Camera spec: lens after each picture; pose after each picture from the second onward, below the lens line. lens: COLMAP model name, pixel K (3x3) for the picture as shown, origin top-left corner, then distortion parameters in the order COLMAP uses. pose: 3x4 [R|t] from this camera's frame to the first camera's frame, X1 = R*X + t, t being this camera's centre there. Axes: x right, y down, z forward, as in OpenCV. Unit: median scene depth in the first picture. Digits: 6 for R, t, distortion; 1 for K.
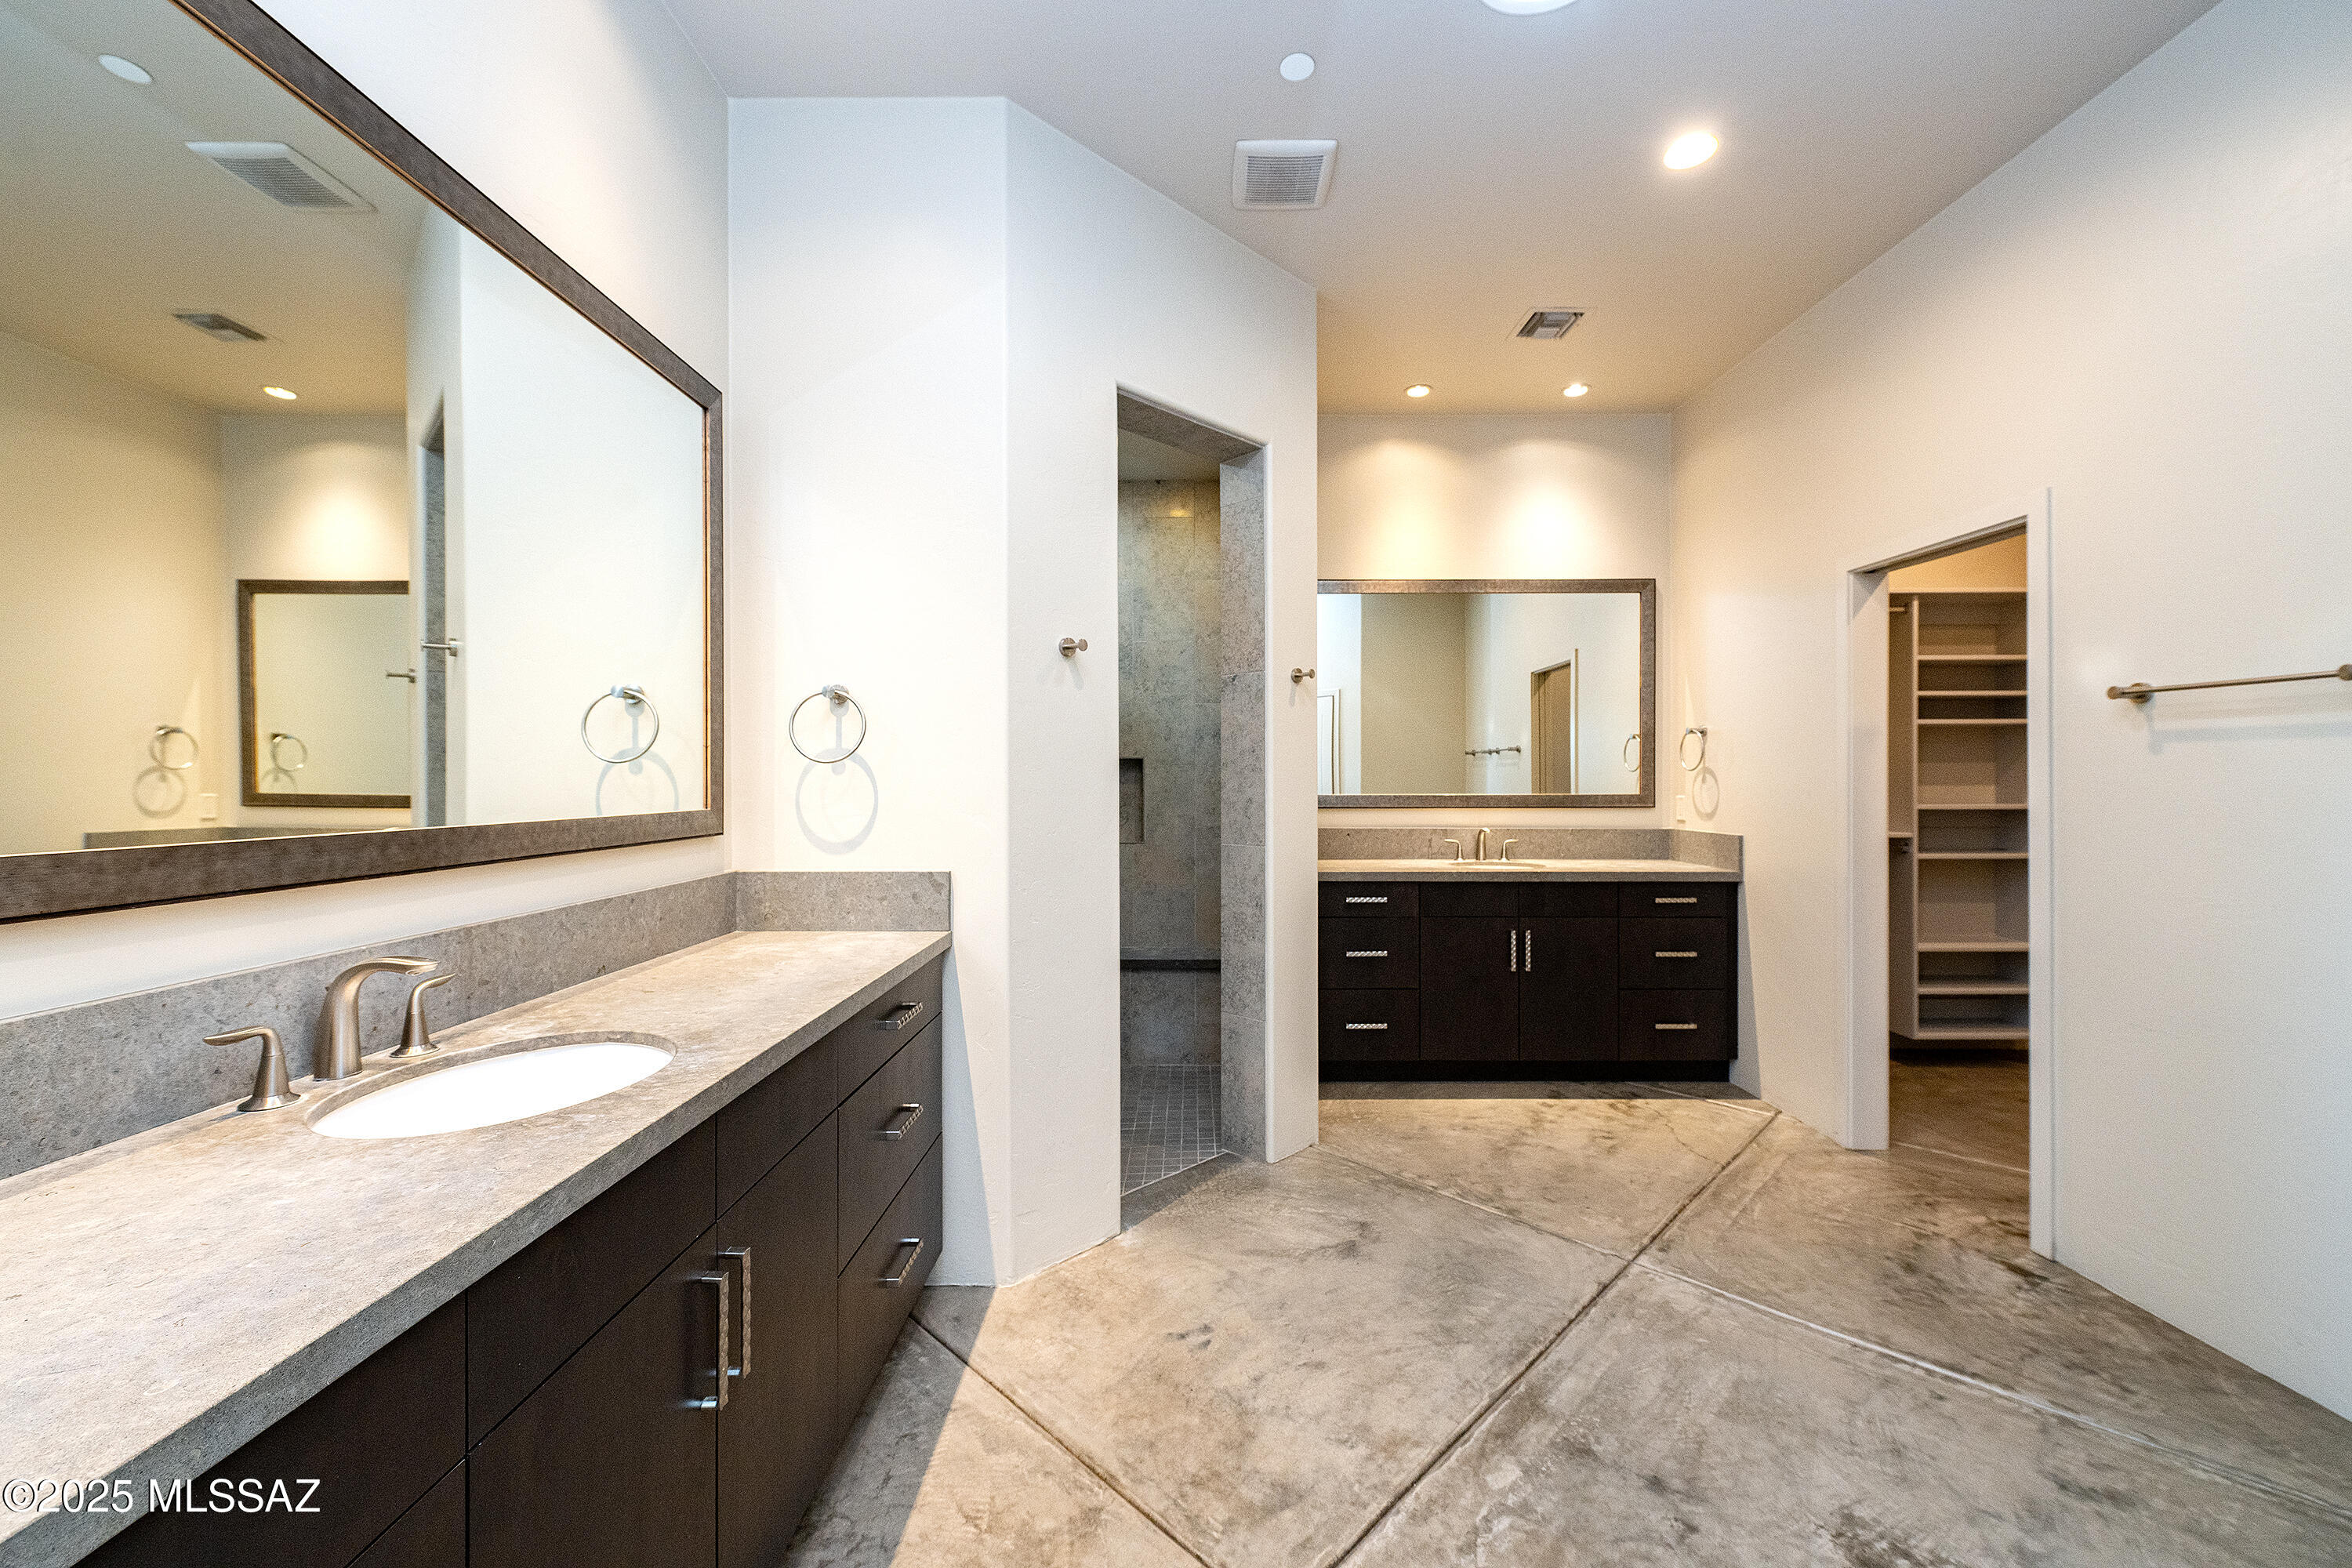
lens RADIAL K [[931.6, 0, 1176.9], [0, 931.6, 773.9], [0, 0, 1]] dist [0.003213, -0.000365]
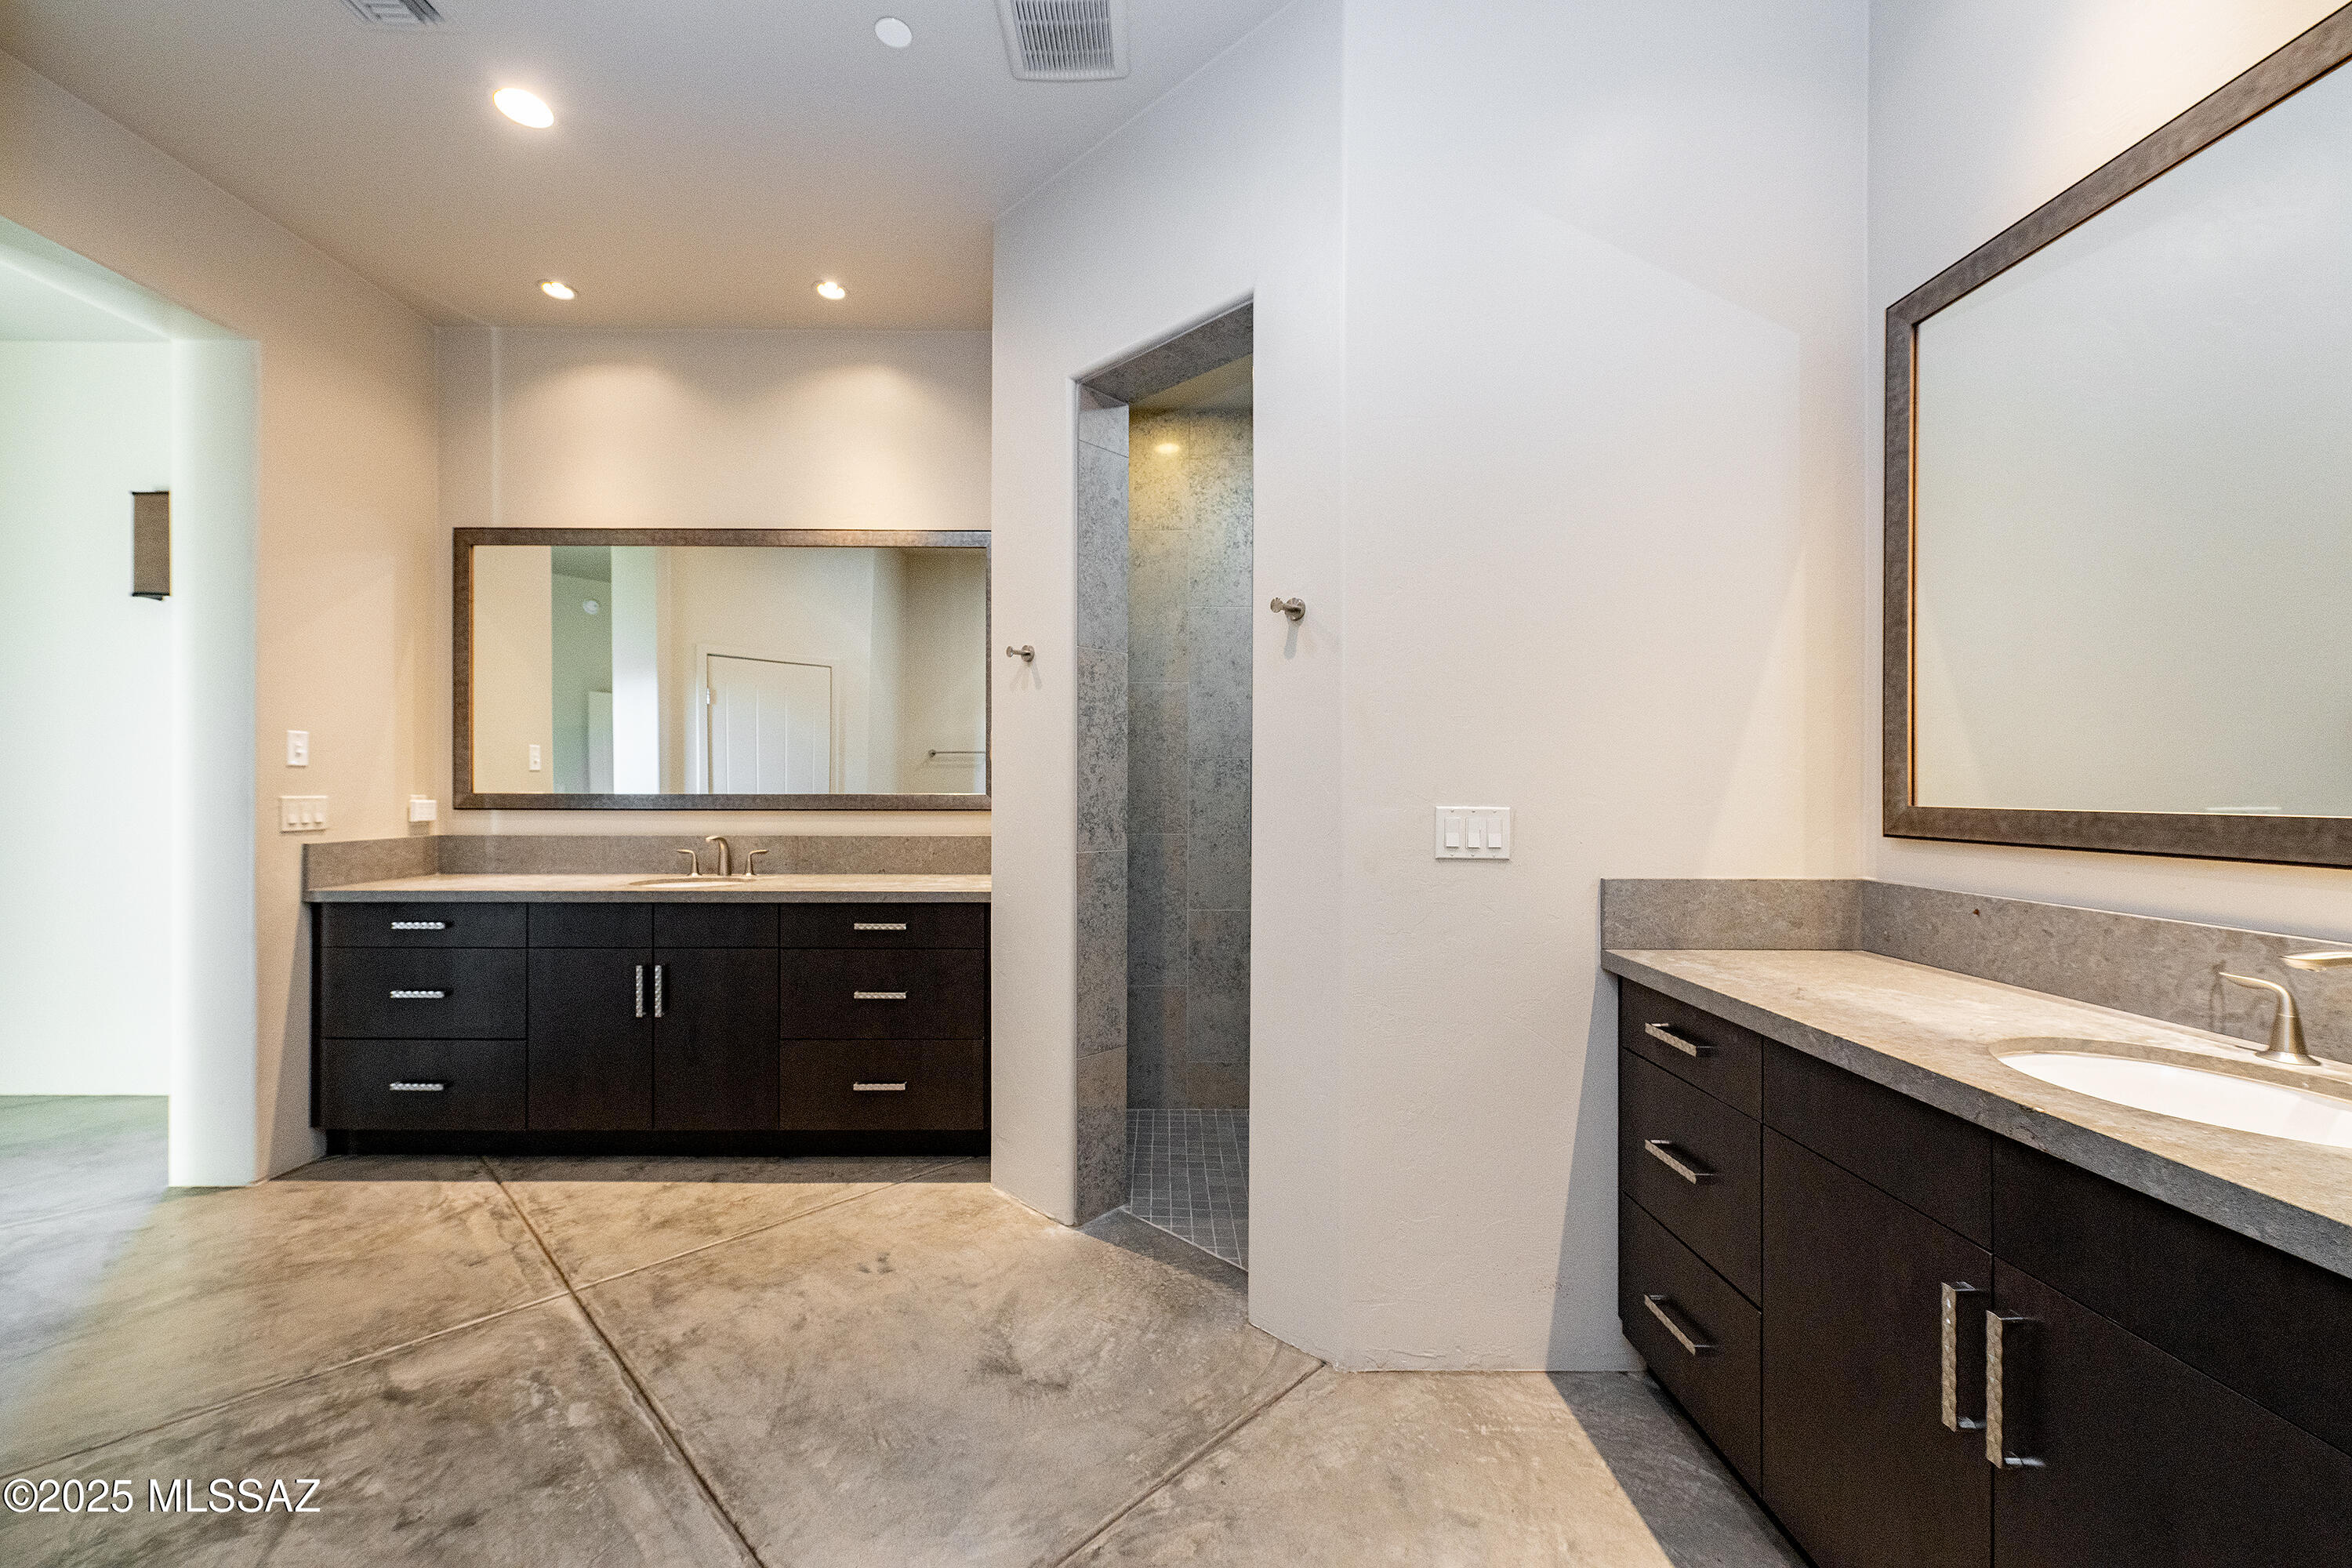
lens RADIAL K [[931.6, 0, 1175.9], [0, 931.6, 790.5], [0, 0, 1]] dist [0.003213, -0.000365]
pose [[0.010793, 0.009965, -0.999892, 1.375112], [0.001701, 0.999949, 0.009984, 0.019097], [0.999940, -0.001808, 0.010776, 1.614509]]
